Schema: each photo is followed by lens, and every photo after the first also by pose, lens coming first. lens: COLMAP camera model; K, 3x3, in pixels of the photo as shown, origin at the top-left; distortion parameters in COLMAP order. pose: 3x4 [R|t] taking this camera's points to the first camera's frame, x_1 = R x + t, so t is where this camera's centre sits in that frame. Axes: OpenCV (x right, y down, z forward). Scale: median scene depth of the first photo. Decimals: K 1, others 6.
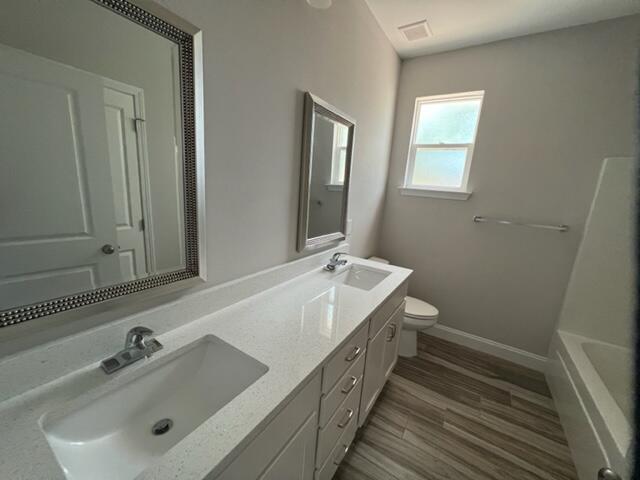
lens RADIAL K [[255.2, 0, 320.5], [0, 255.2, 238.6], [0, 0, 1]] dist [-0.000794, 0.000120]
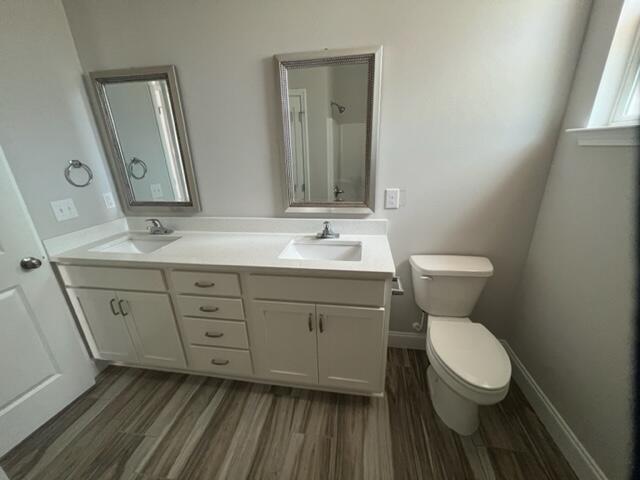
lens RADIAL K [[257.5, 0, 320.1], [0, 257.5, 241.5], [0, 0, 1]] dist [0.000309, 0.000474]
pose [[0.404863, 0.217275, -0.888188, 0.983252], [-0.131462, 0.975098, 0.178611, -0.040818], [0.904878, 0.044450, 0.423345, 0.660905]]
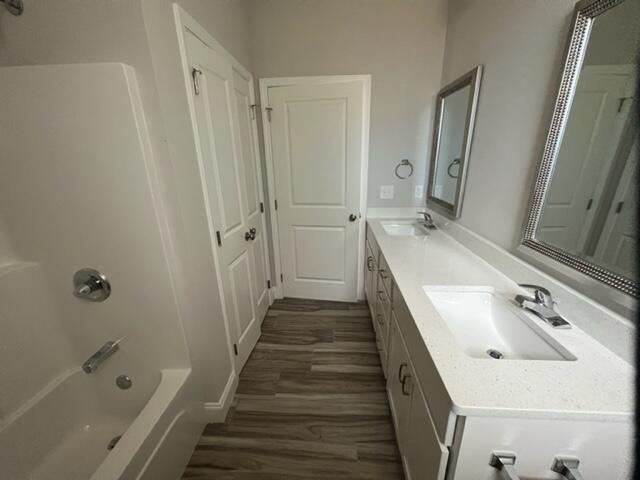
lens RADIAL K [[257.5, 0, 320.1], [0, 257.5, 241.5], [0, 0, 1]] dist [0.000309, 0.000474]
pose [[-0.866741, 0.097116, -0.489213, 0.769226], [-0.152995, 0.881802, 0.446113, -0.206819], [0.474714, 0.461512, -0.749436, 1.247890]]
